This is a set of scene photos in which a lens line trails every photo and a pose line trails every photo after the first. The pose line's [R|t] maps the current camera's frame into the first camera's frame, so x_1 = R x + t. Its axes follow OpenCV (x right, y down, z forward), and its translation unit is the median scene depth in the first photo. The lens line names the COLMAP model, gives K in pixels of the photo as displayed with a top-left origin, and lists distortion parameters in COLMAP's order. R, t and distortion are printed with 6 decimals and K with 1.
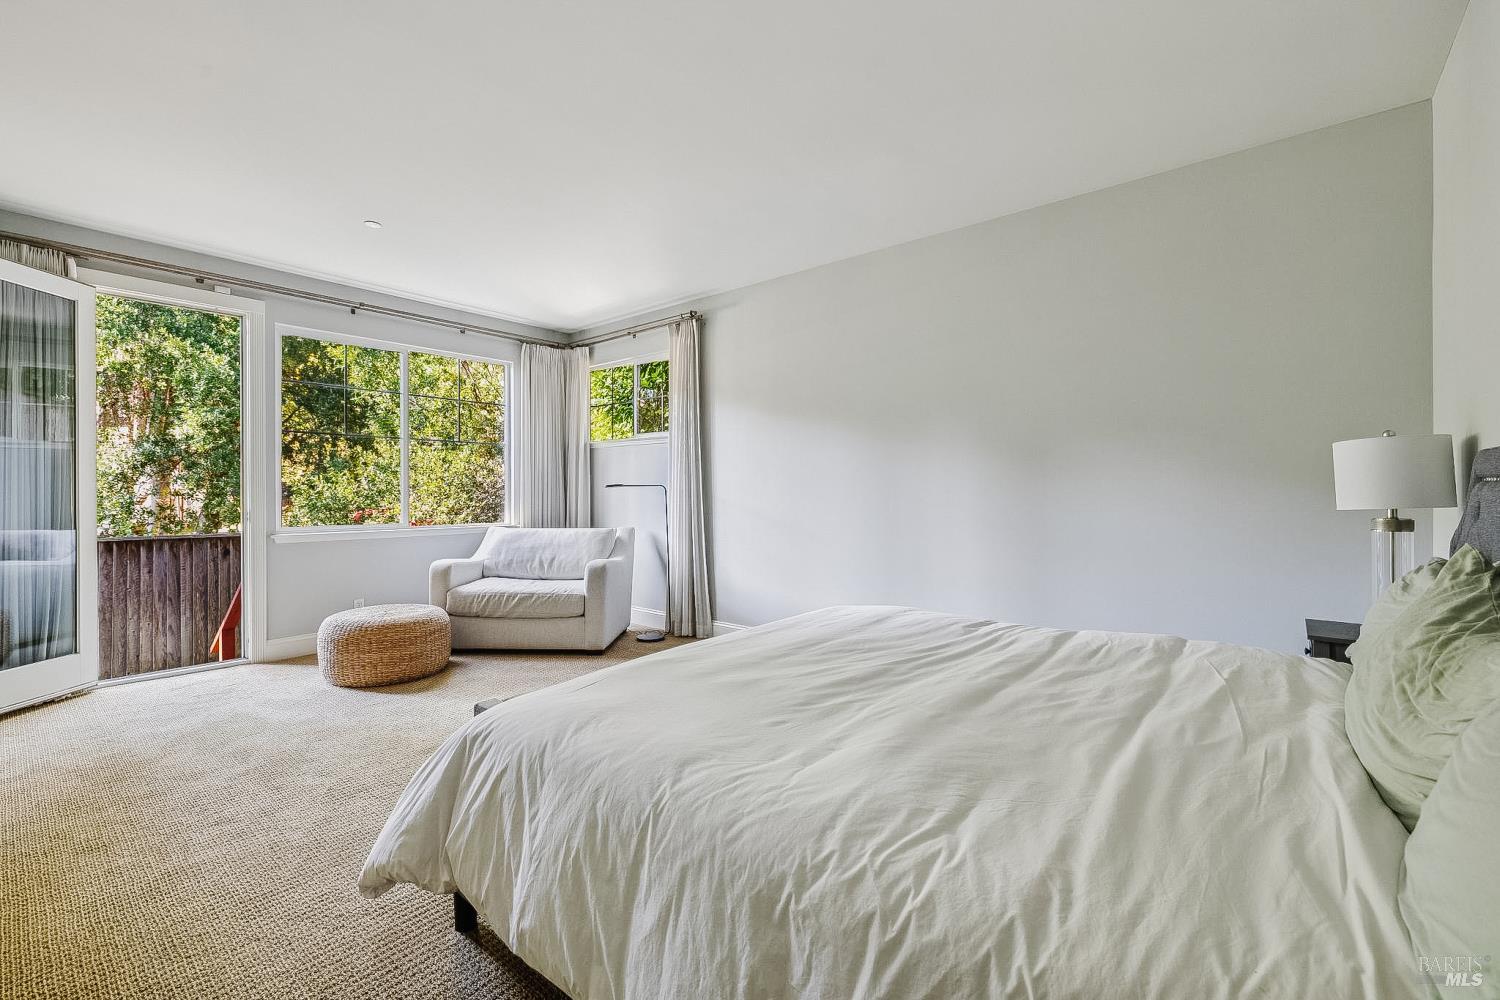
lens RADIAL K [[634.1, 0, 746.5], [0, 634.1, 490.3], [0, 0, 1]] dist [-0.001810, -0.000226]
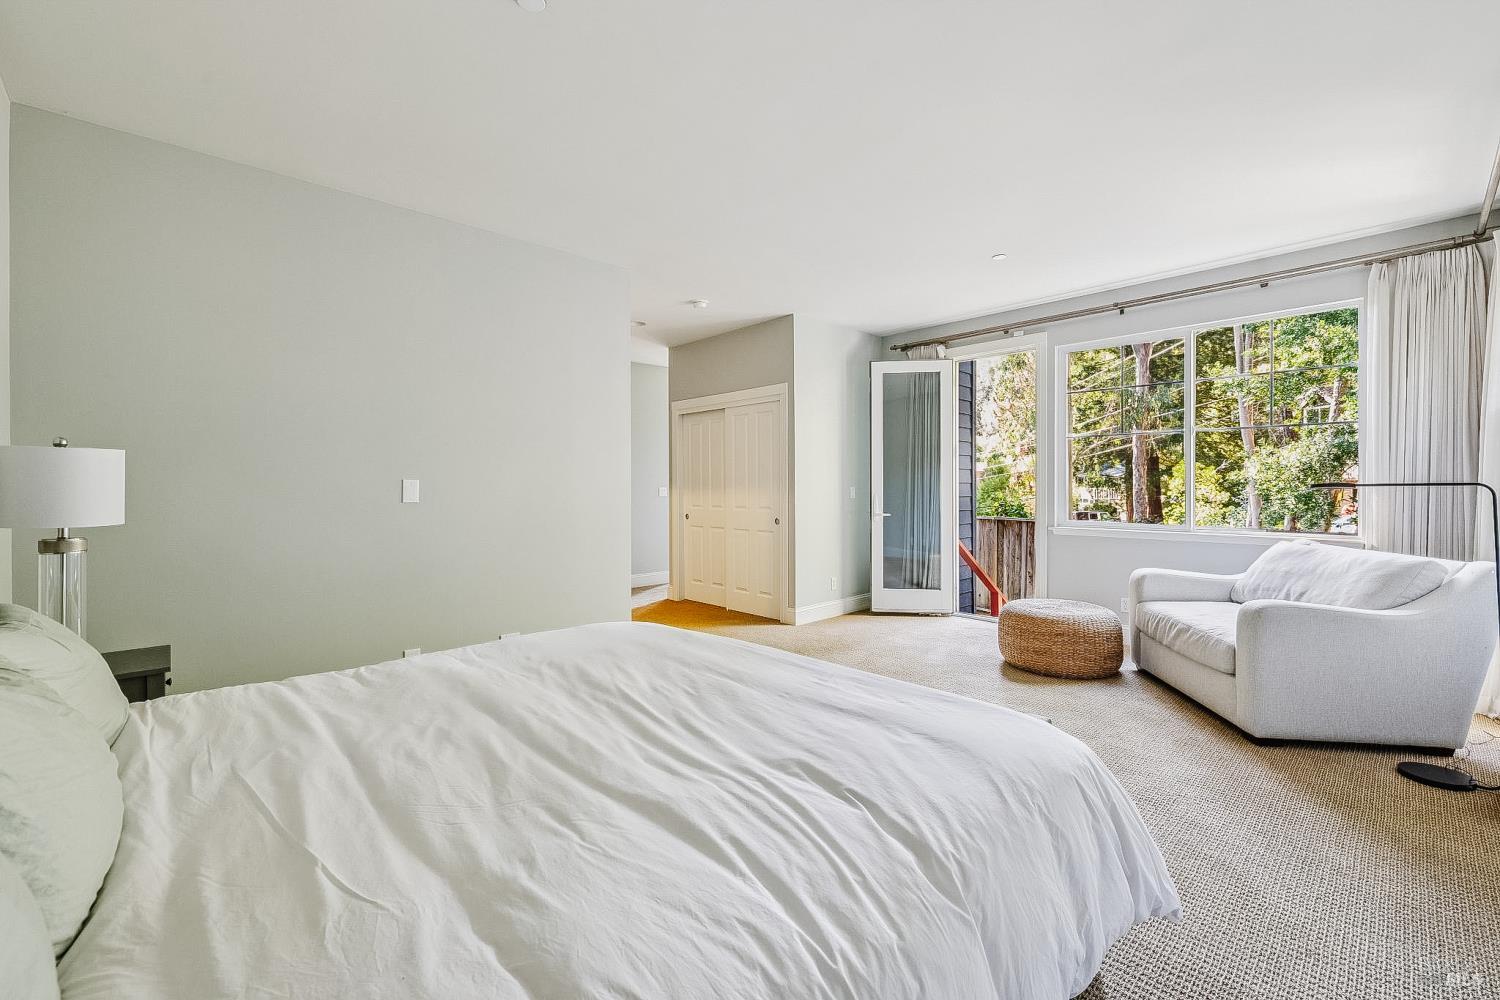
lens RADIAL K [[634.1, 0, 746.5], [0, 634.1, 490.3], [0, 0, 1]] dist [-0.001810, -0.000226]
pose [[-0.114034, 0.011995, -0.993404, 0.606353], [0.006790, 0.999913, 0.011294, -0.018203], [0.993454, -0.005457, -0.114105, 0.691750]]
